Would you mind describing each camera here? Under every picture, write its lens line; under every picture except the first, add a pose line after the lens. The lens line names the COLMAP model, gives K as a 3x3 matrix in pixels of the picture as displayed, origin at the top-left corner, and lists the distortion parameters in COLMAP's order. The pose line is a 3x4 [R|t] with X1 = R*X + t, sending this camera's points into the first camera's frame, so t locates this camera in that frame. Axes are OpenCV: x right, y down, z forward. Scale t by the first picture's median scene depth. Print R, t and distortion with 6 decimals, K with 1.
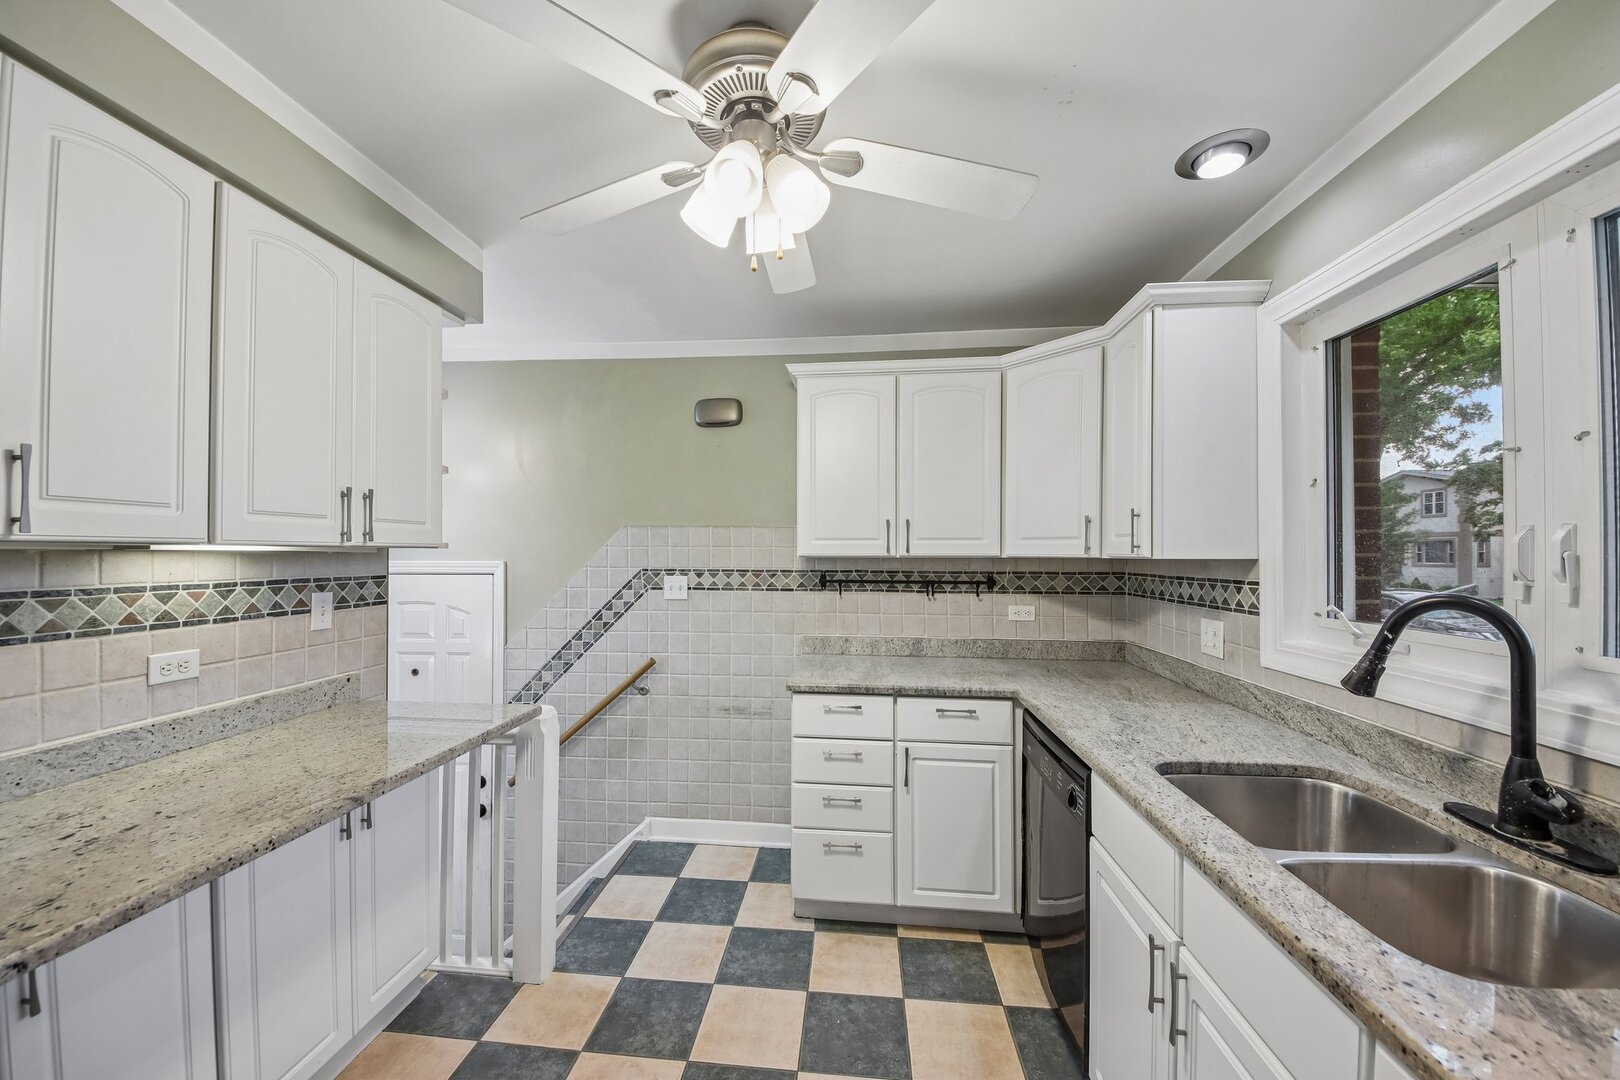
lens RADIAL K [[606.9, 0, 799.0], [0, 606.9, 551.1], [0, 0, 1]] dist [0.035074, -0.024502]
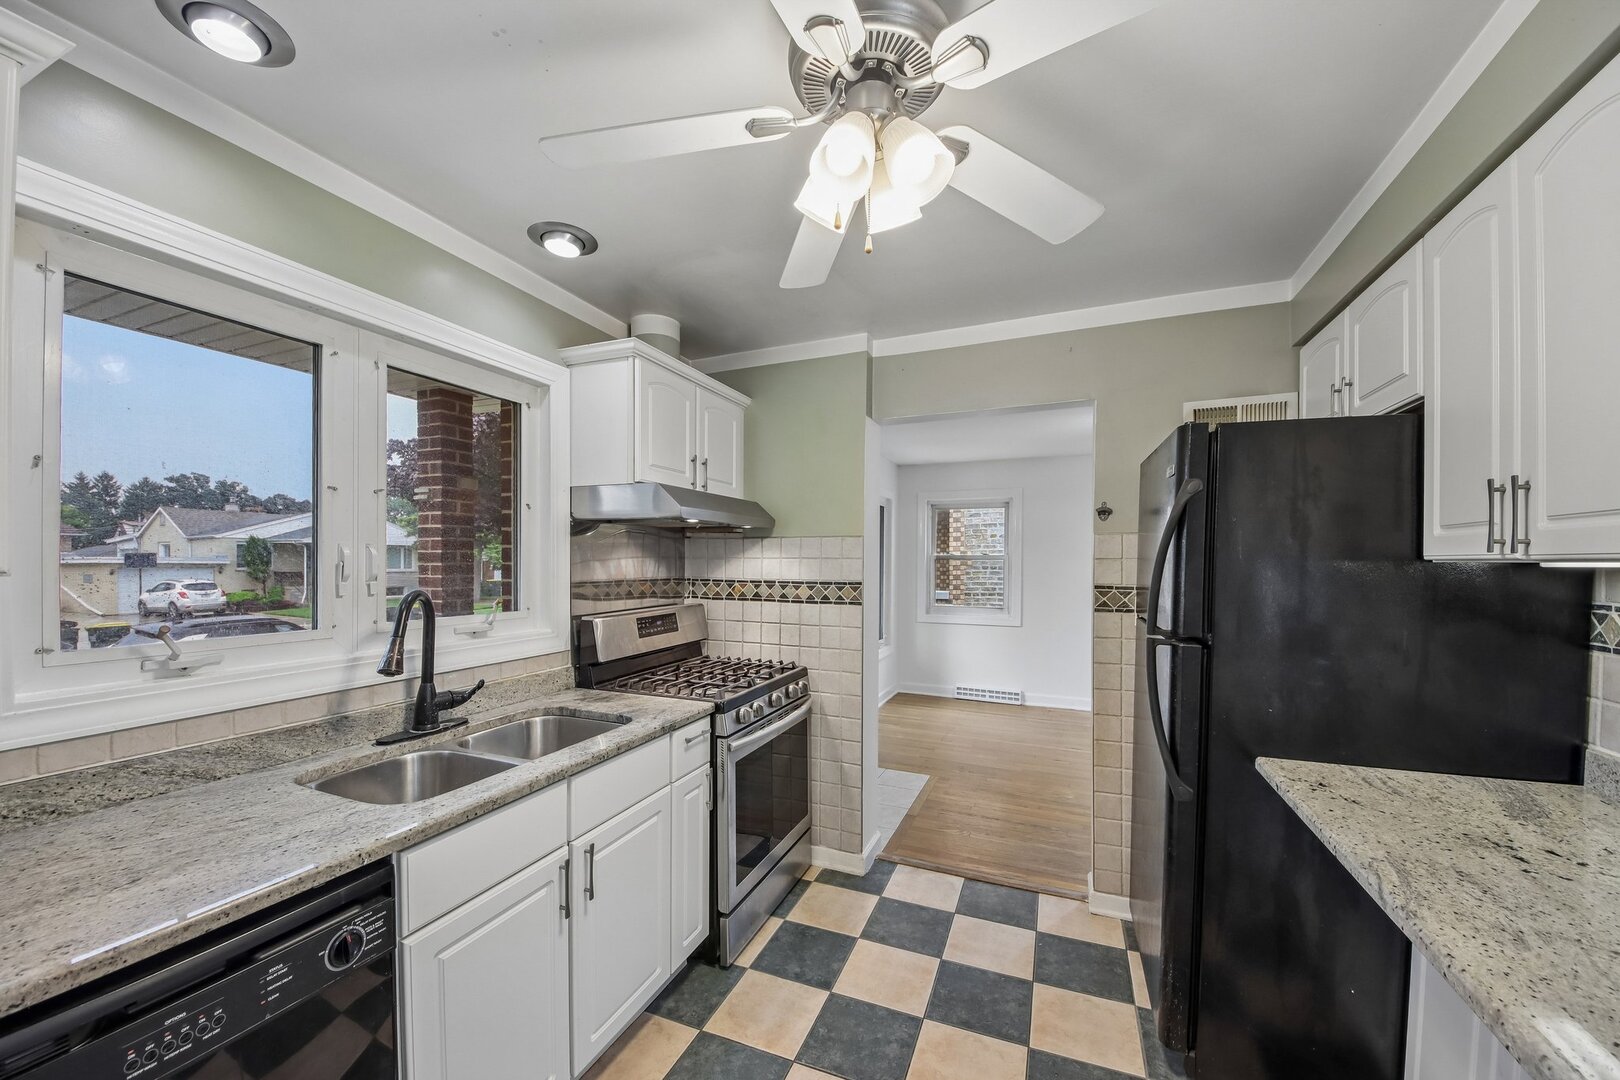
lens RADIAL K [[606.3, 0, 802.2], [0, 606.3, 554.3], [0, 0, 1]] dist [0.022380, -0.020674]
pose [[-0.955908, -0.003534, 0.293645, -0.106576], [-0.007468, 0.999897, -0.012277, -0.002212], [-0.293572, -0.013928, -0.955836, 0.805982]]
